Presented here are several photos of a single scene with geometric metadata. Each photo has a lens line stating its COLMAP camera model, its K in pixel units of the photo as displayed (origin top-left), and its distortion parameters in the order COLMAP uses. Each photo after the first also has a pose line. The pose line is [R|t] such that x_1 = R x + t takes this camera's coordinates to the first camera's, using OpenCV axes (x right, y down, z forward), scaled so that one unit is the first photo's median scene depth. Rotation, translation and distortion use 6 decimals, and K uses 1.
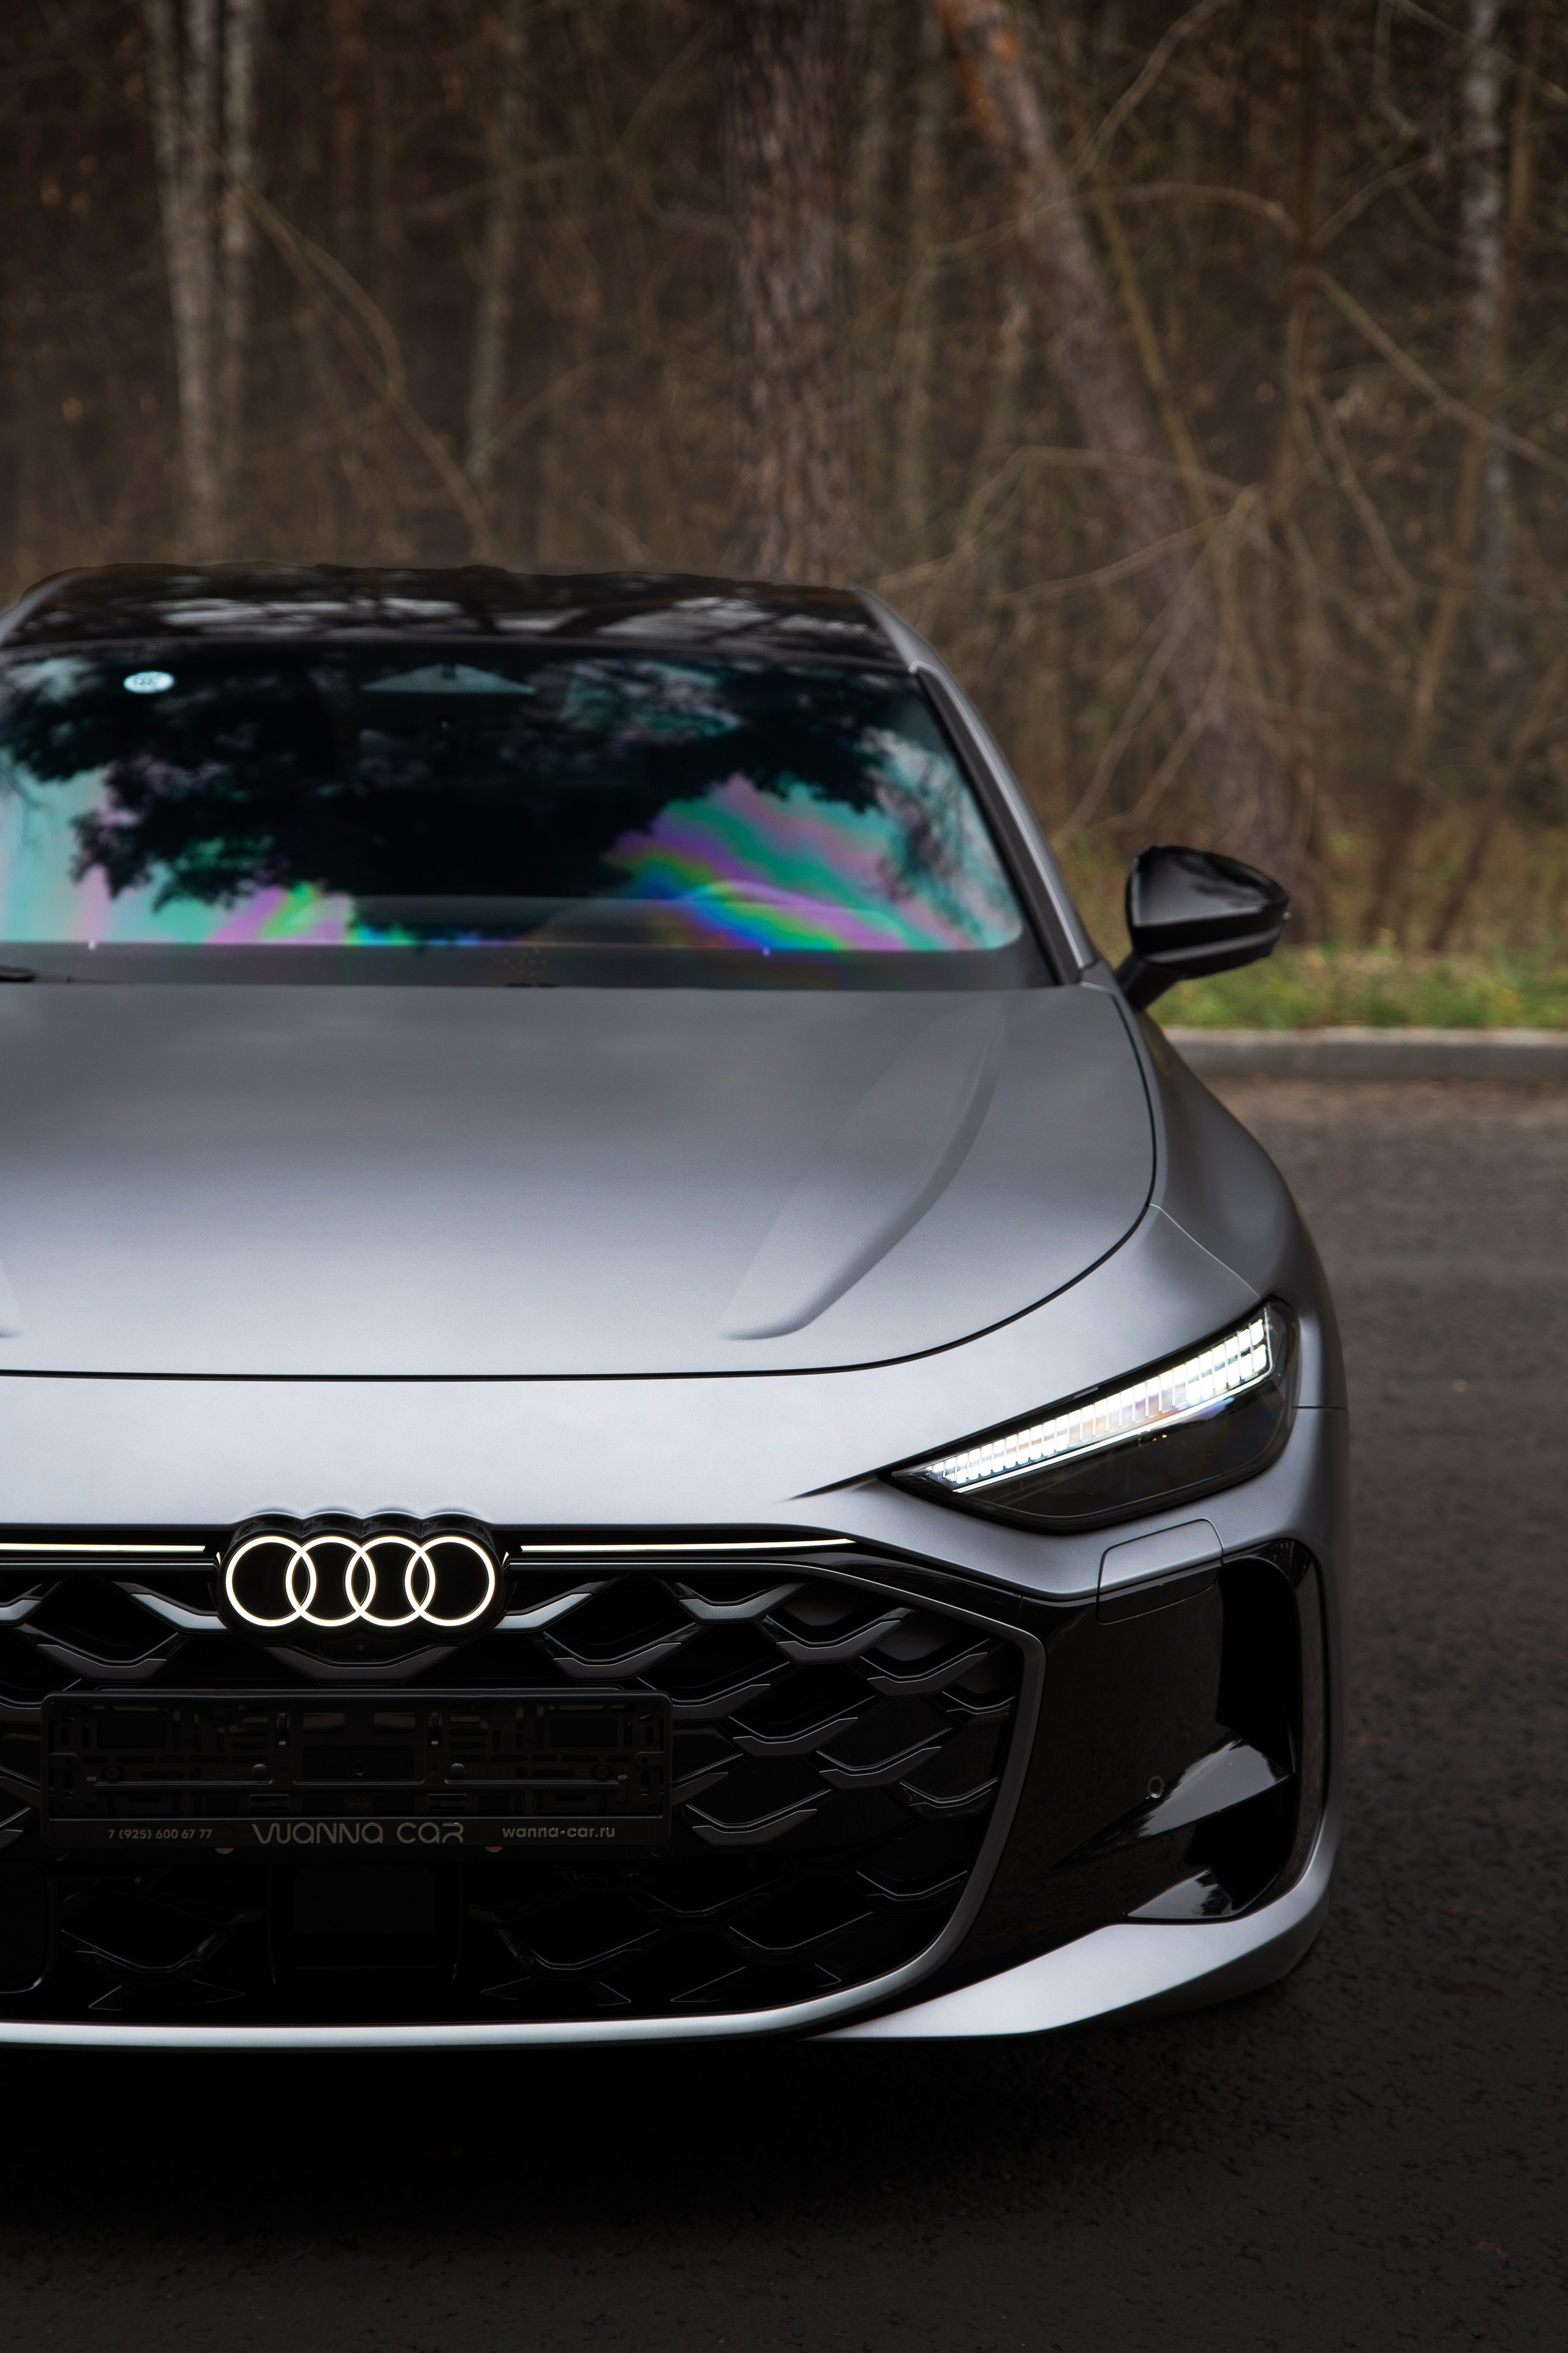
lens RADIAL K [[4654.3, 0, 774.3], [0, 4654.3, 1185.1], [0, 0, 1]] dist [0.328401, 0.000000]
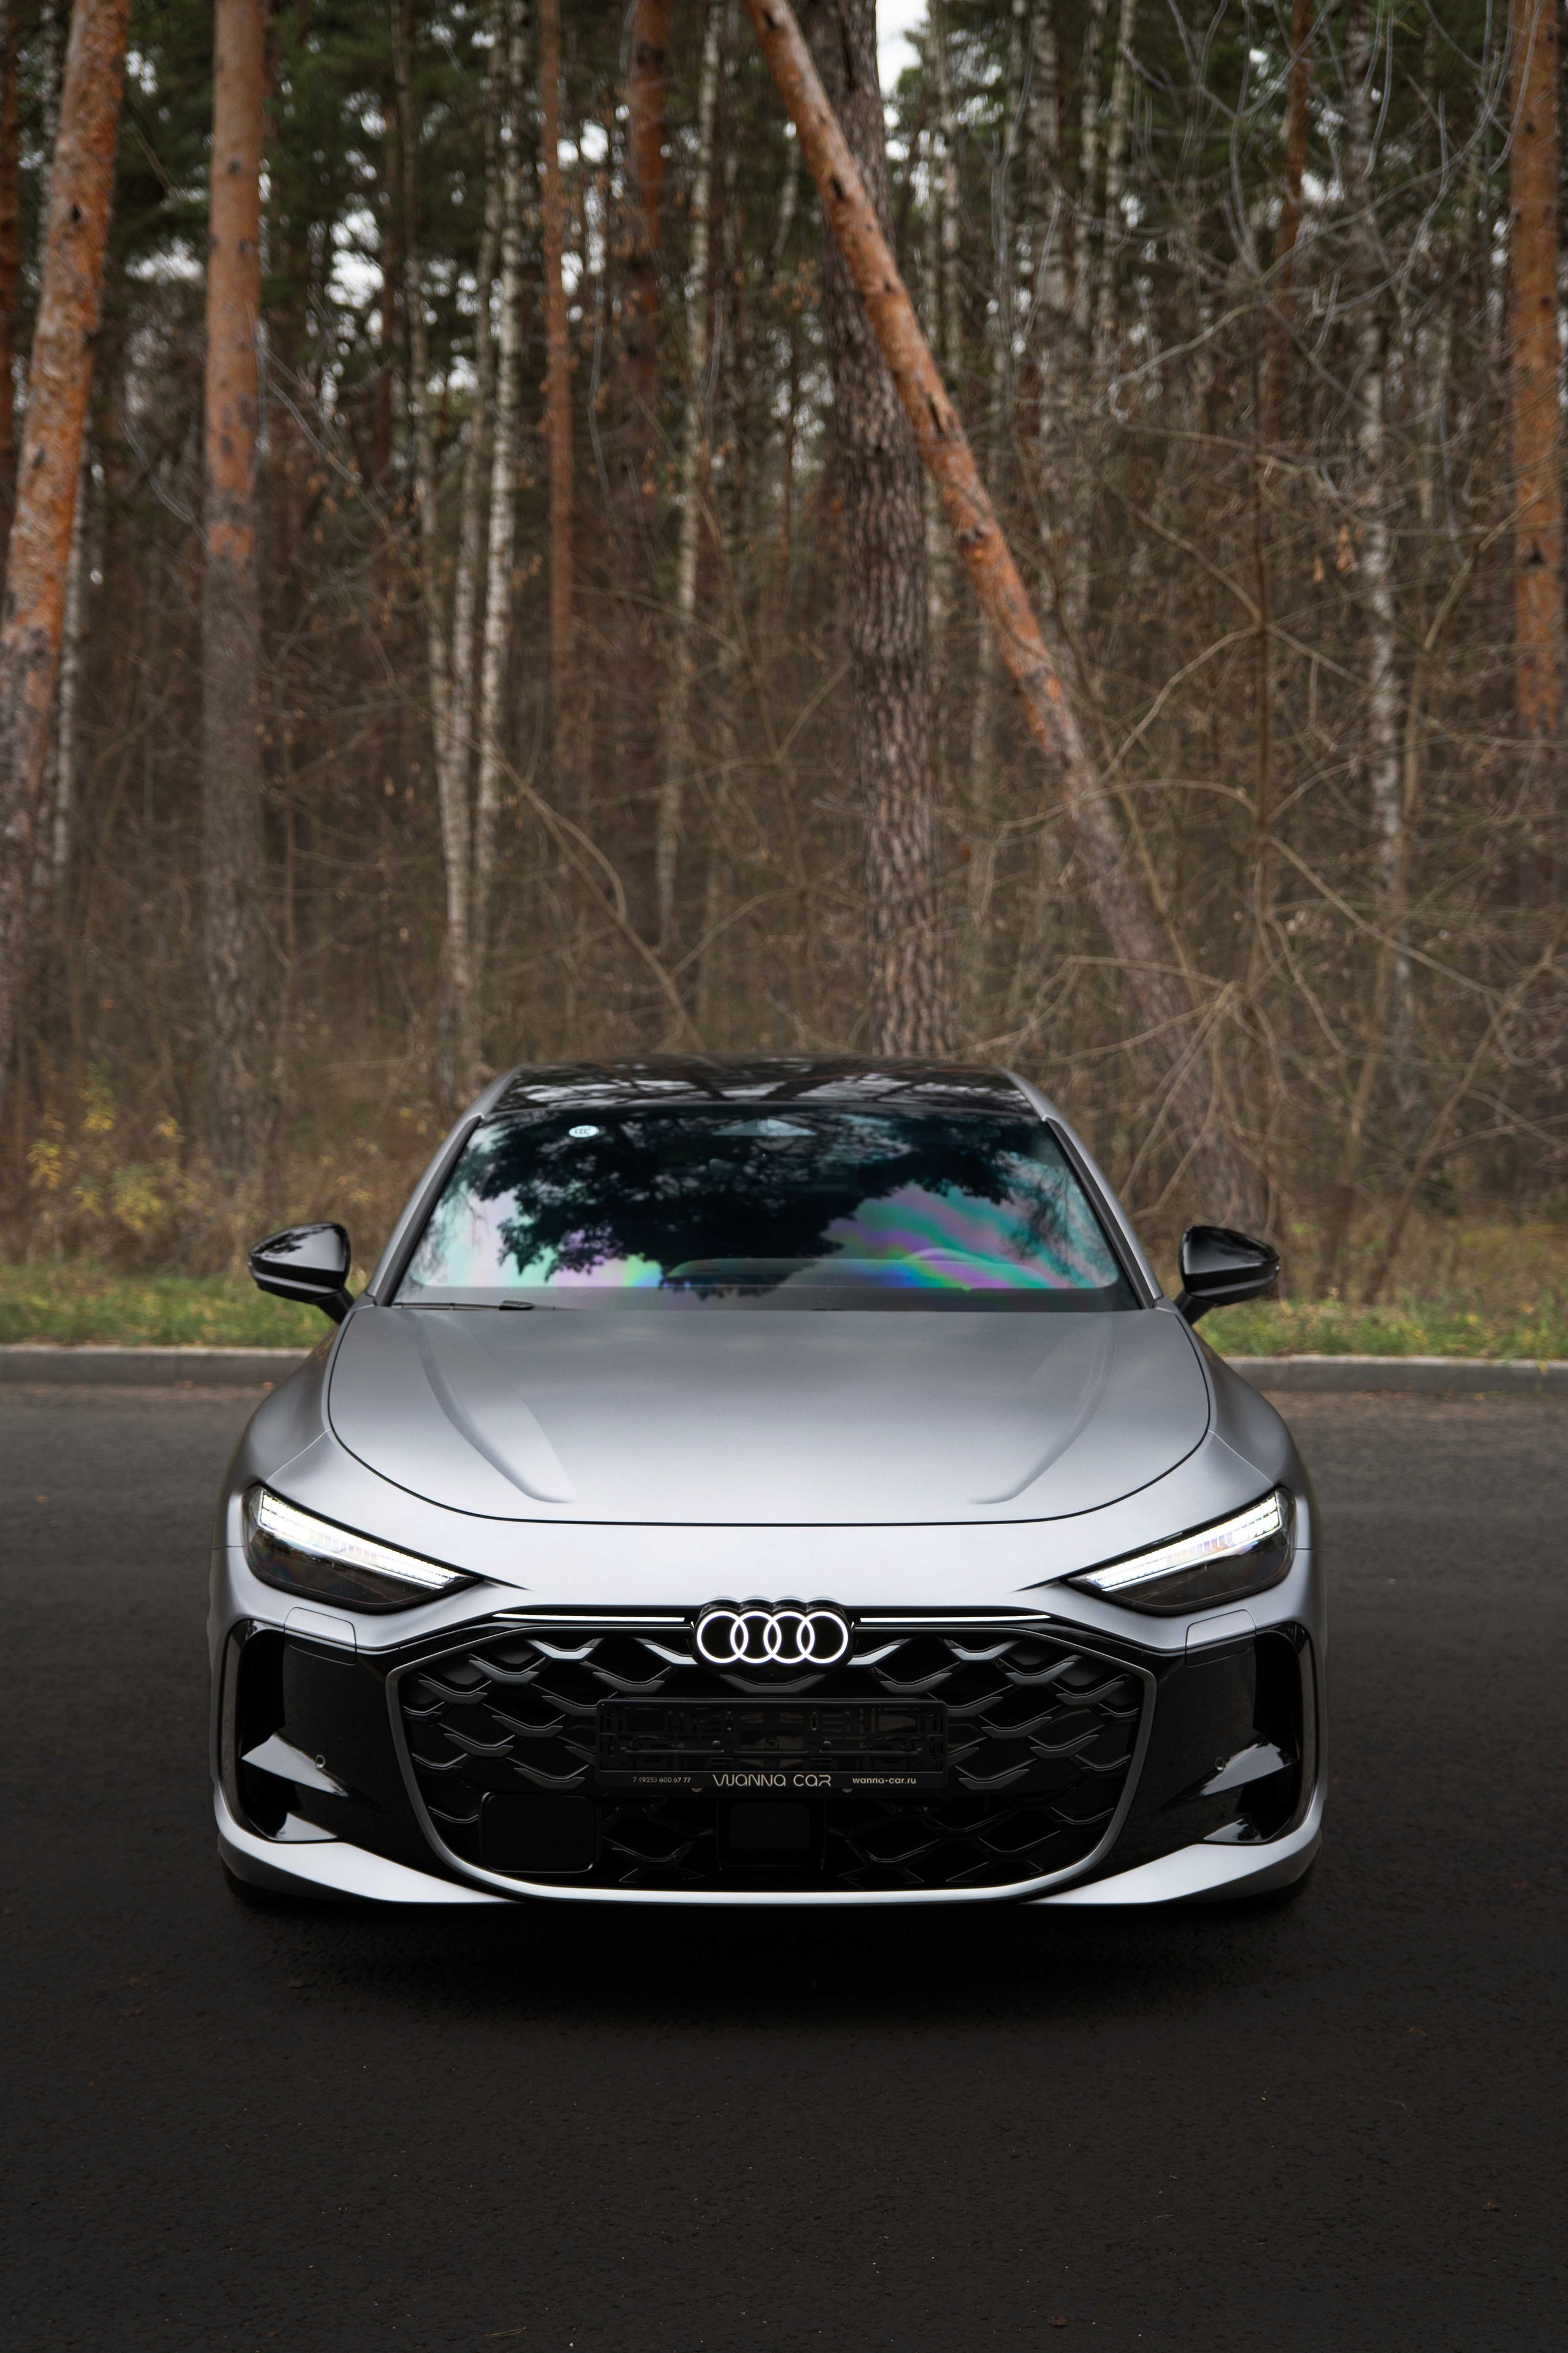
lens RADIAL K [[3394.9, 0, 788.2], [0, 3394.9, 1174.7], [0, 0, 1]] dist [0.157218, 0.000000]
pose [[0.999586, -0.007135, -0.027887, -0.038968], [0.004610, 0.995970, -0.089564, 0.021914], [0.028414, 0.089398, 0.995591, -0.268220]]
